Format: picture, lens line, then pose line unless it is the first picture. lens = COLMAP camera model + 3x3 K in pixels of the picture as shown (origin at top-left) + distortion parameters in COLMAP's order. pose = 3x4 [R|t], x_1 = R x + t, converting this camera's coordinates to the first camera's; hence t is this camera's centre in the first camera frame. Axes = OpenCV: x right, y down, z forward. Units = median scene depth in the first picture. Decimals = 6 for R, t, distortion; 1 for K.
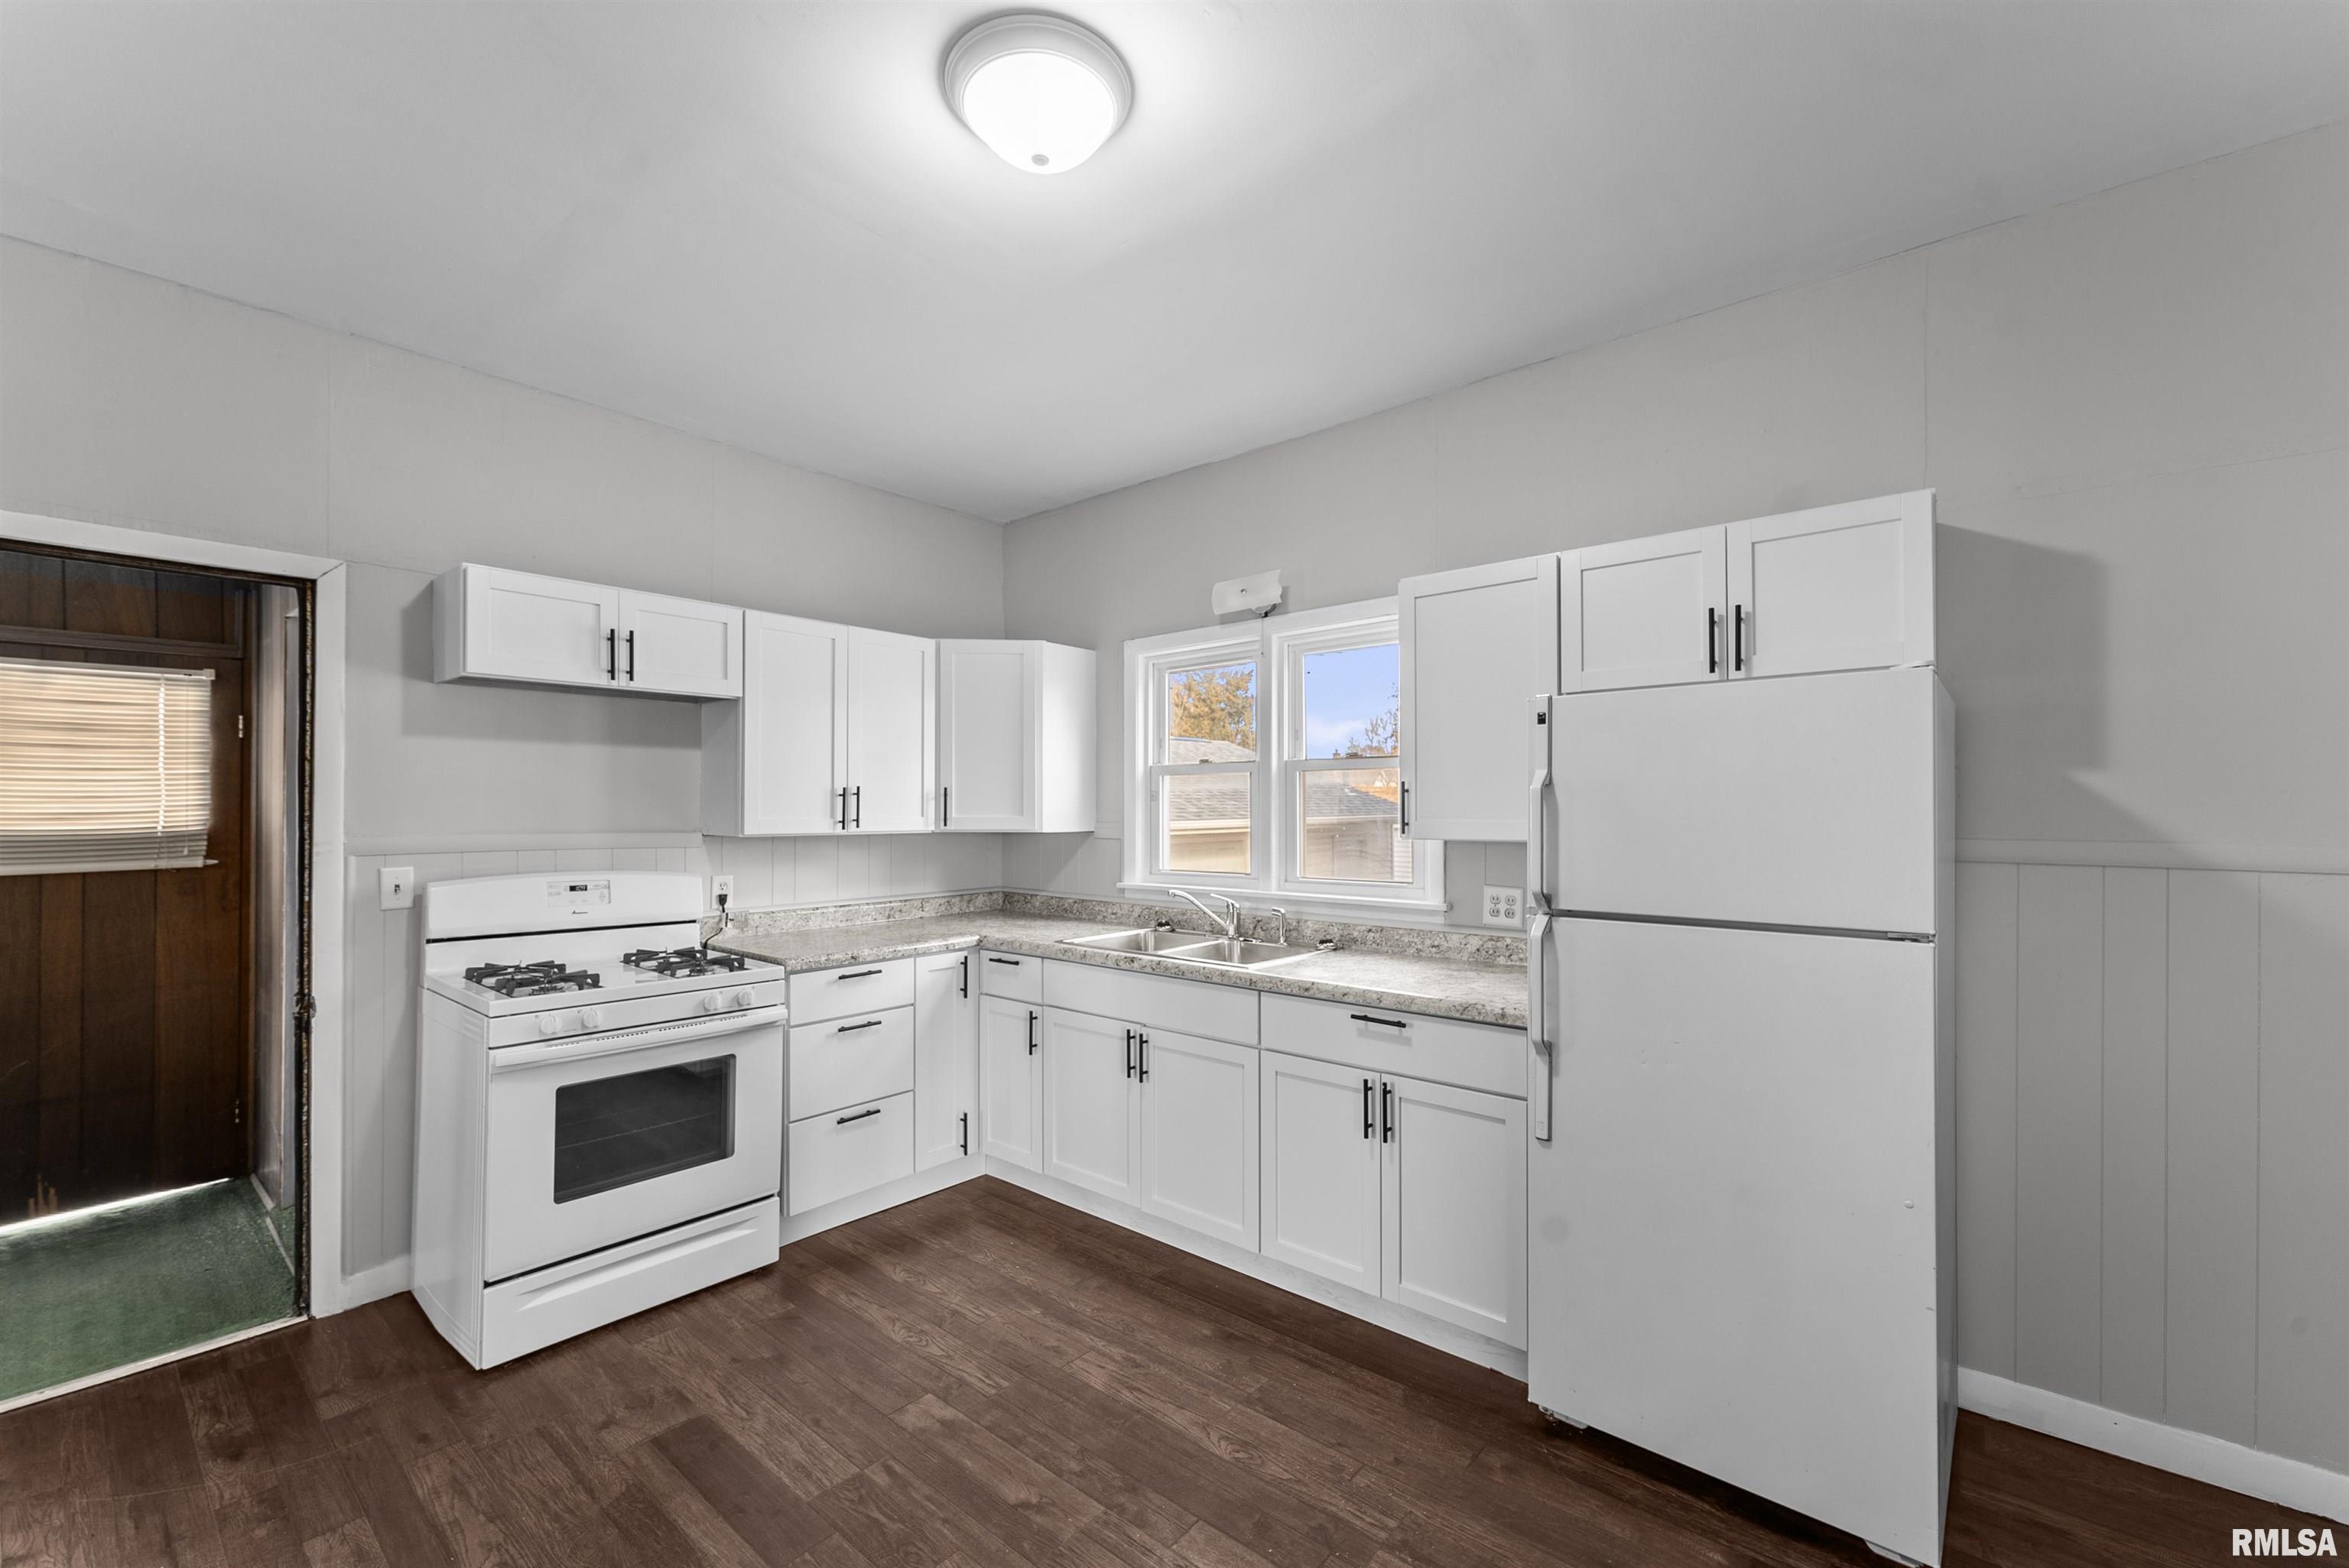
lens RADIAL K [[953.9, 0, 1168.1], [0, 953.9, 801.3], [0, 0, 1]] dist [-0.000112, -0.000065]
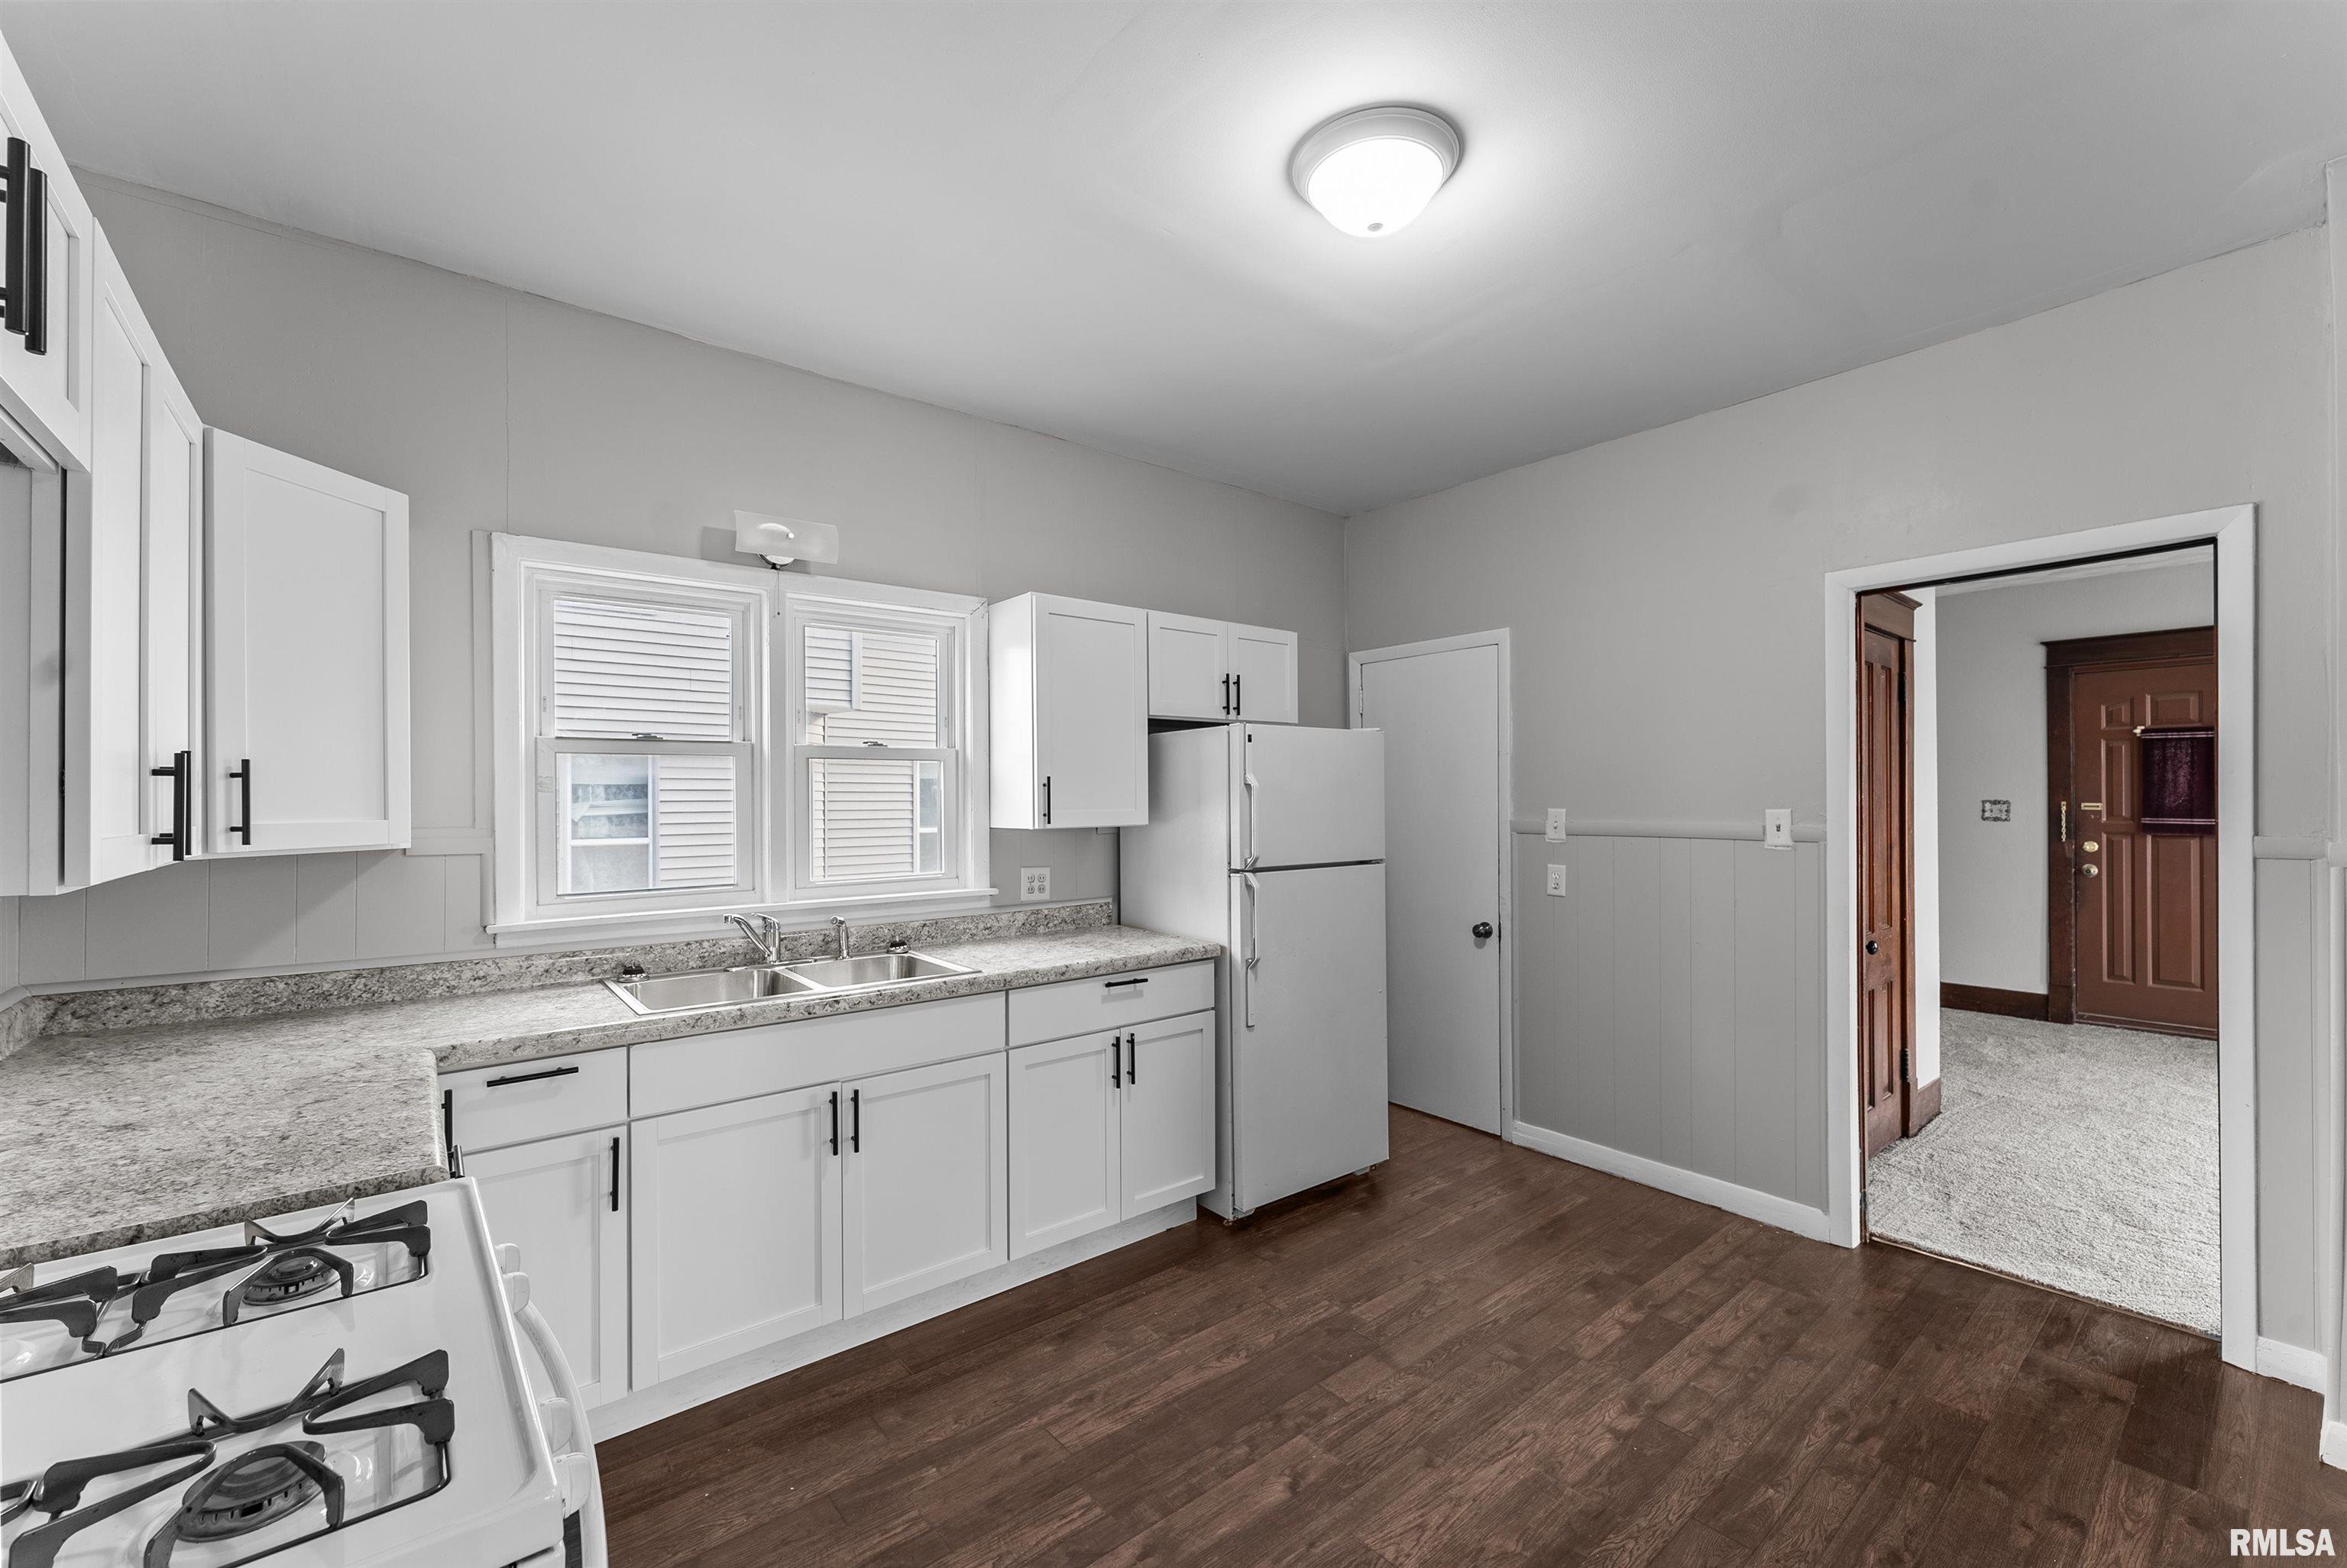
lens RADIAL K [[953.0, 0, 1167.6], [0, 953.0, 788.5], [0, 0, 1]] dist [-0.000112, -0.000065]
pose [[0.181435, 0.007795, 0.983372, -0.835754], [-0.005394, 0.999961, -0.006931, -0.000425], [-0.983388, -0.004047, 0.181470, 0.671135]]
